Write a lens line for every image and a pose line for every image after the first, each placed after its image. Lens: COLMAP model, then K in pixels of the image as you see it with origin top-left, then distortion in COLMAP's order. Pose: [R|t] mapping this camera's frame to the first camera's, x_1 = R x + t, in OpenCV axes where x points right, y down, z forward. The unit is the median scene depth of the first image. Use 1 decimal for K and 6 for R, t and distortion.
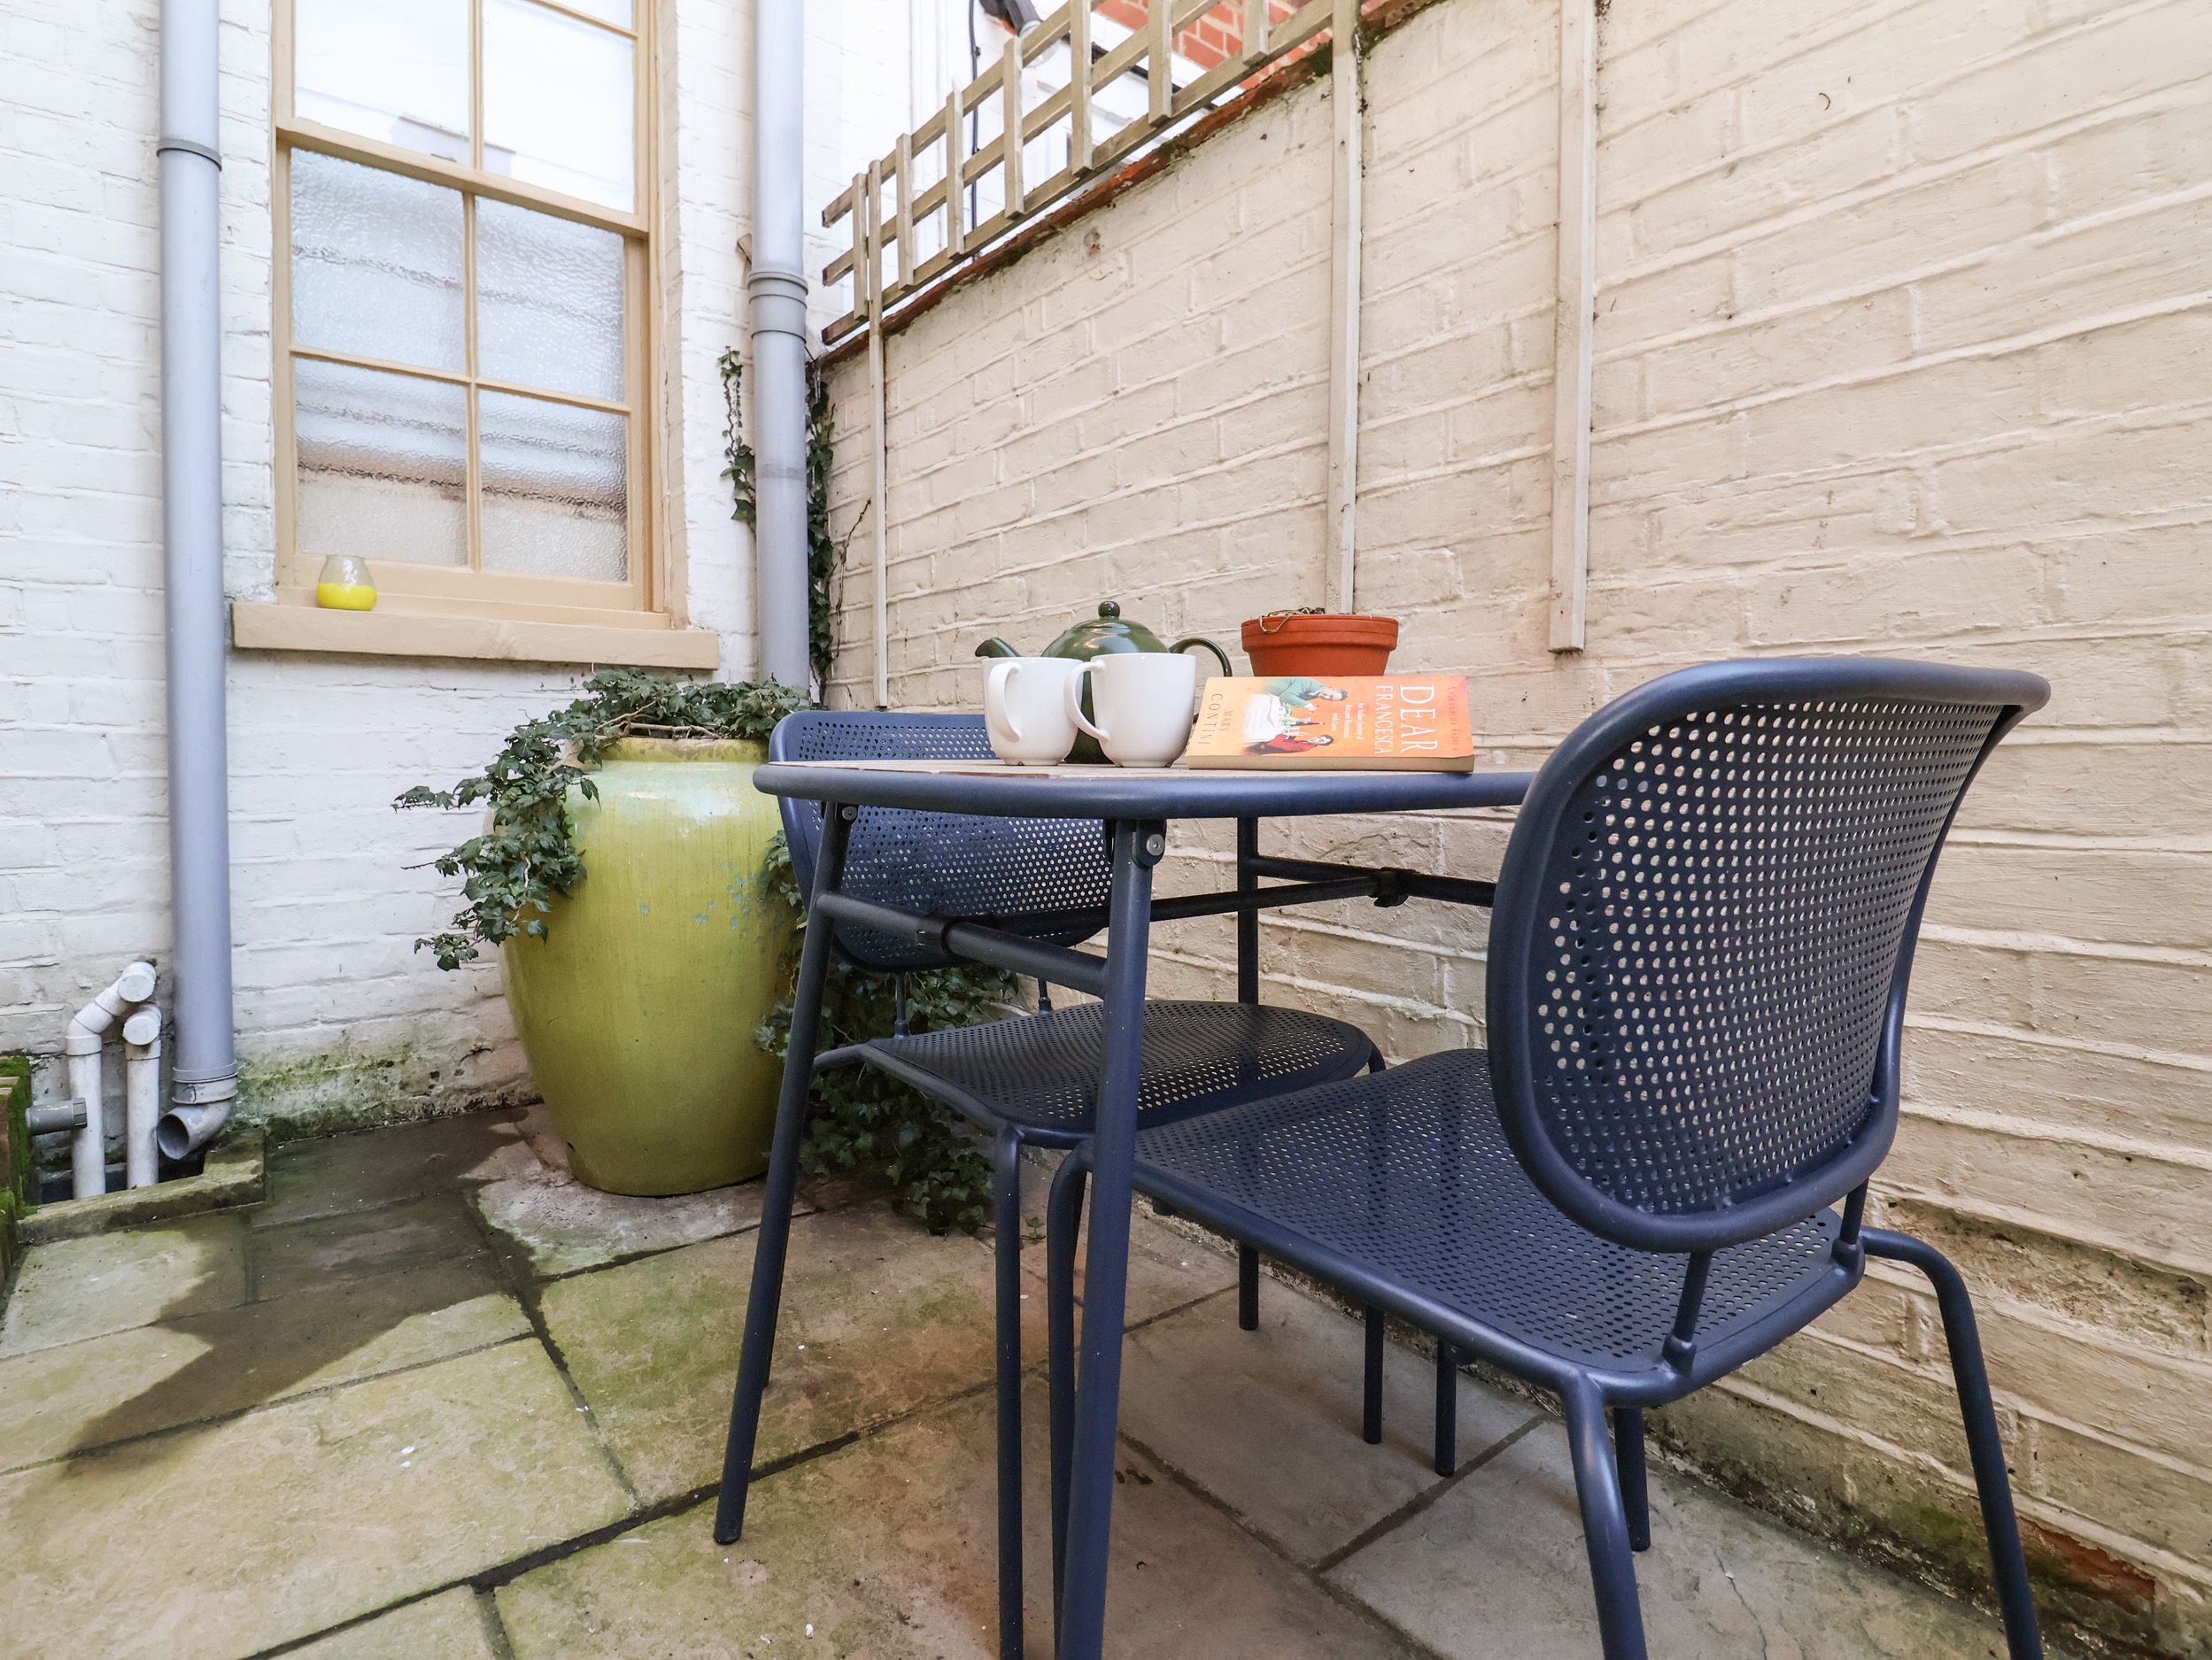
lens RADIAL K [[1176.4, 0, 1126.5], [0, 1176.4, 808.6], [0, 0, 1]] dist [-0.000791, -0.014499]
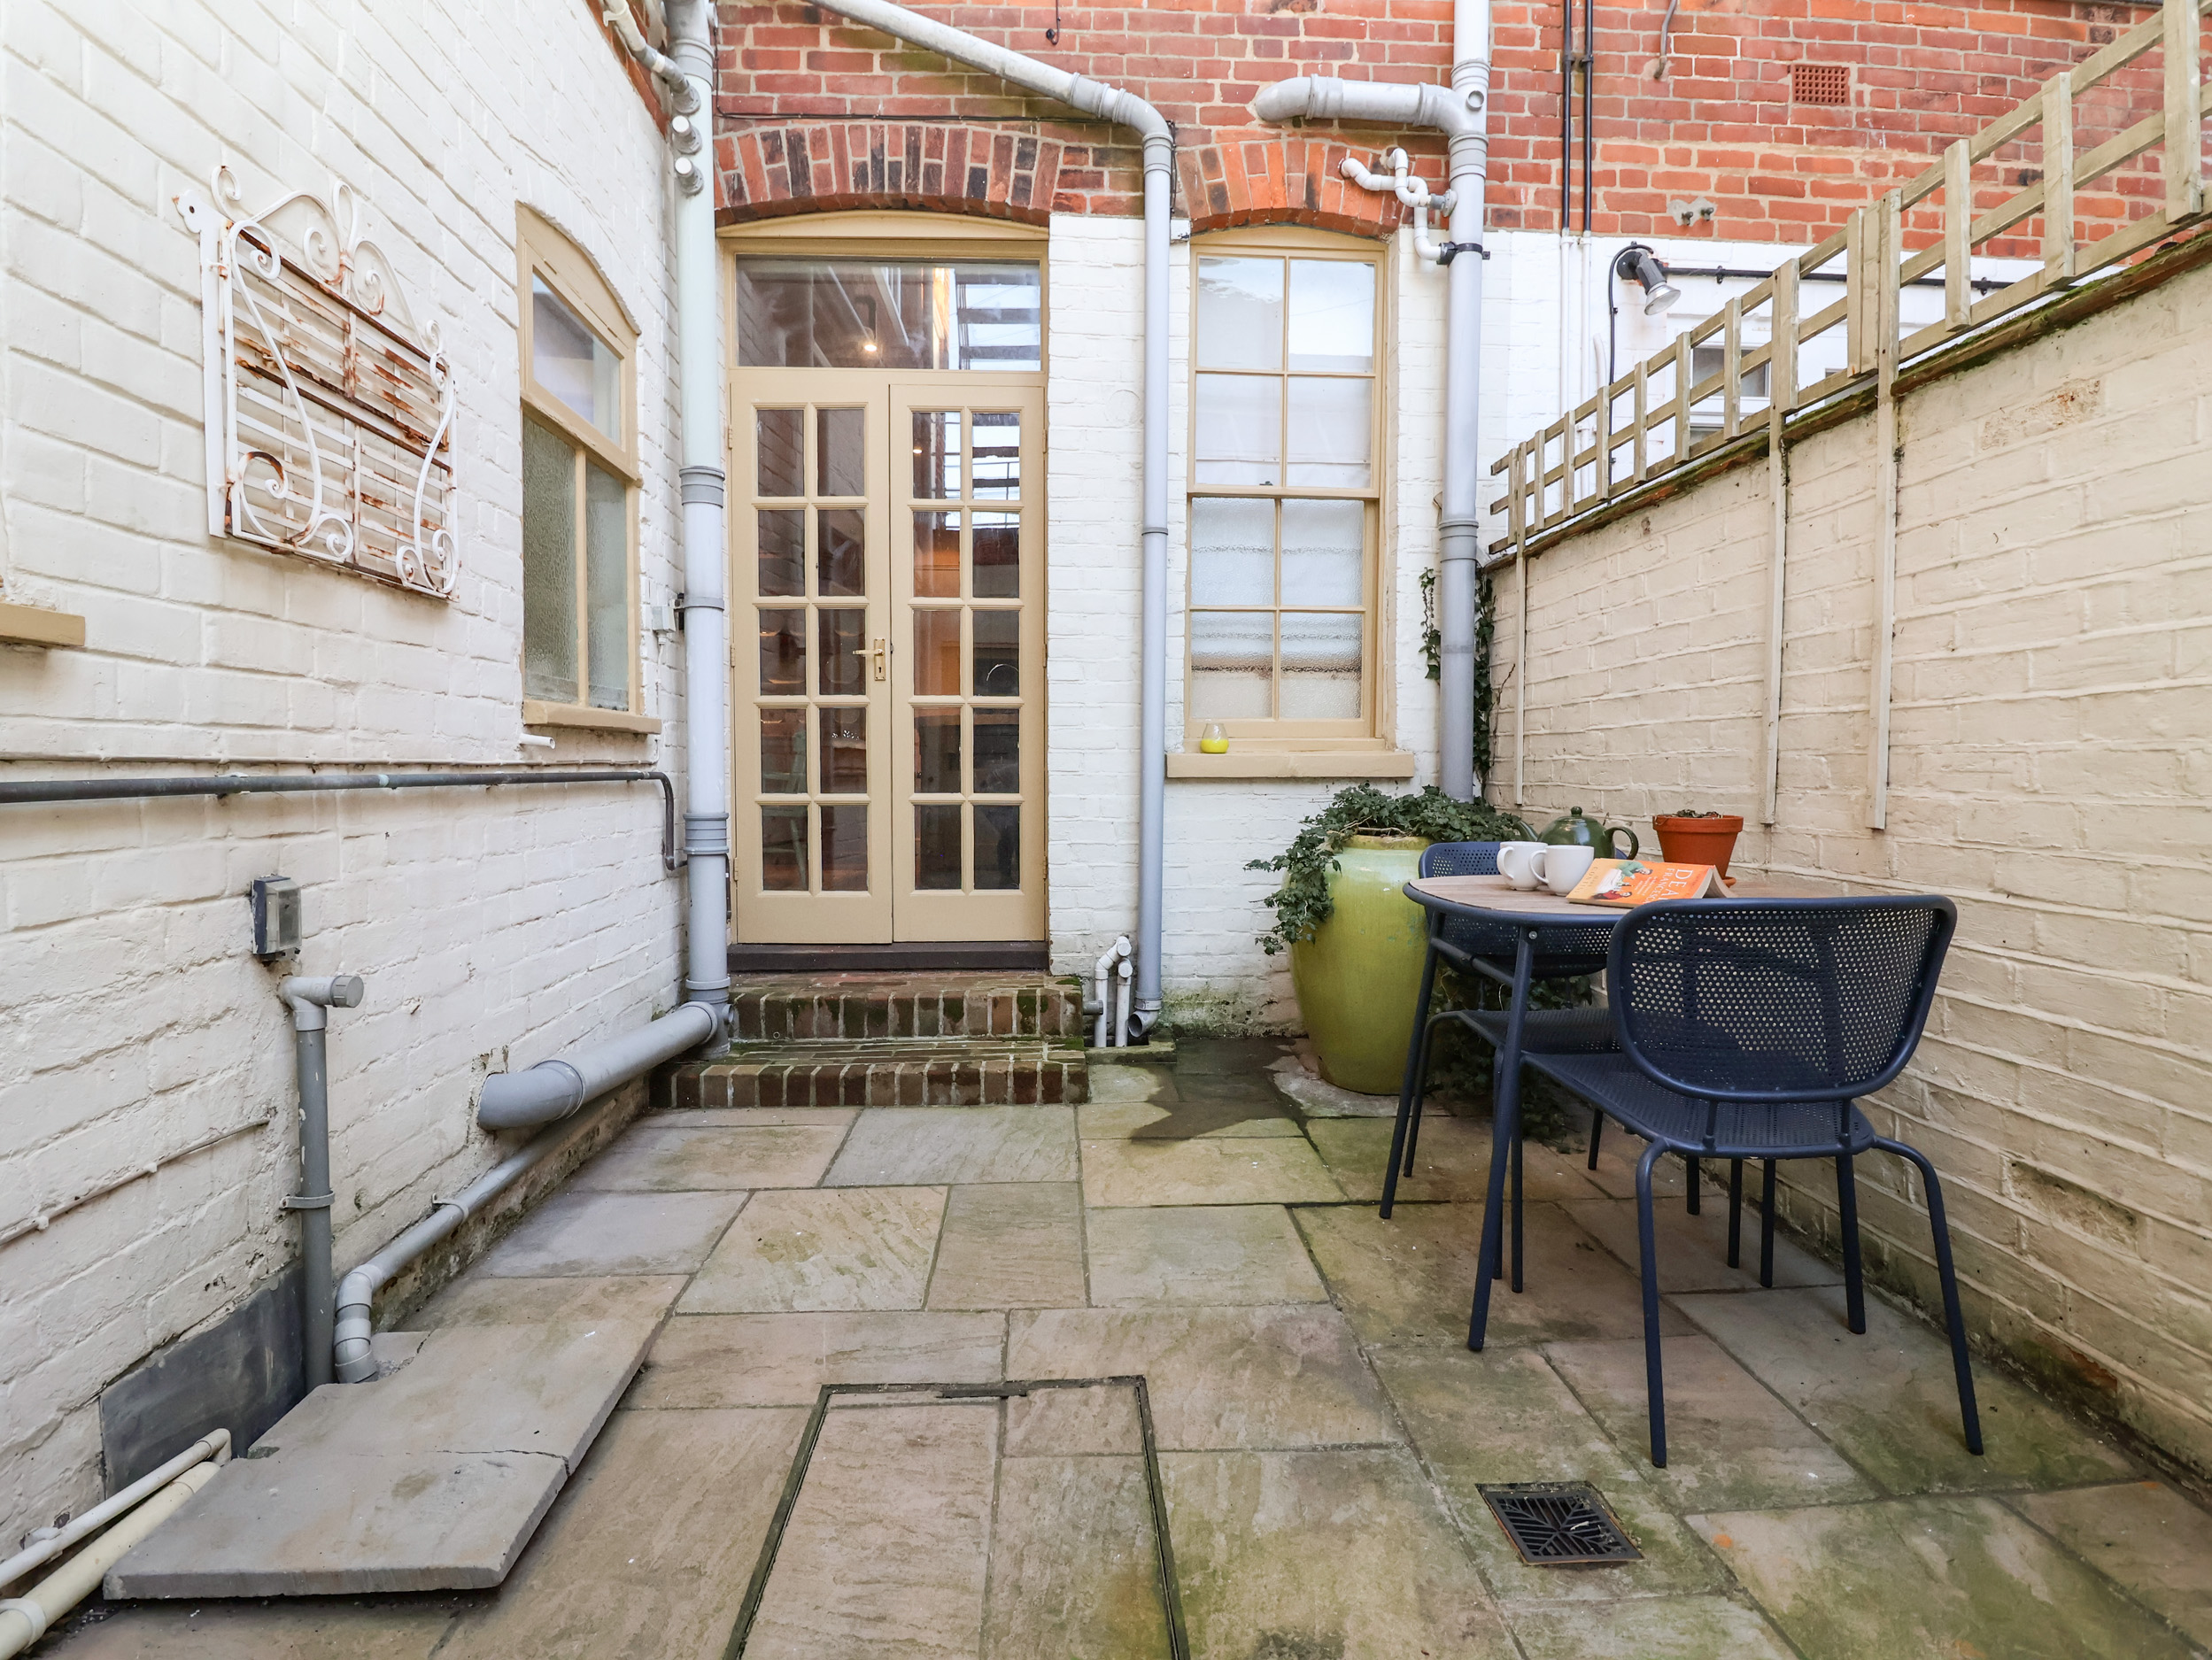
lens RADIAL K [[1176.4, 0, 1126.5], [0, 1176.4, 808.6], [0, 0, 1]] dist [-0.000791, -0.014499]
pose [[0.826629, 0.024798, -0.562201, 0.302772], [-0.029754, 0.999557, 0.000340, -0.092624], [0.561961, 0.016447, 0.827000, -0.704418]]
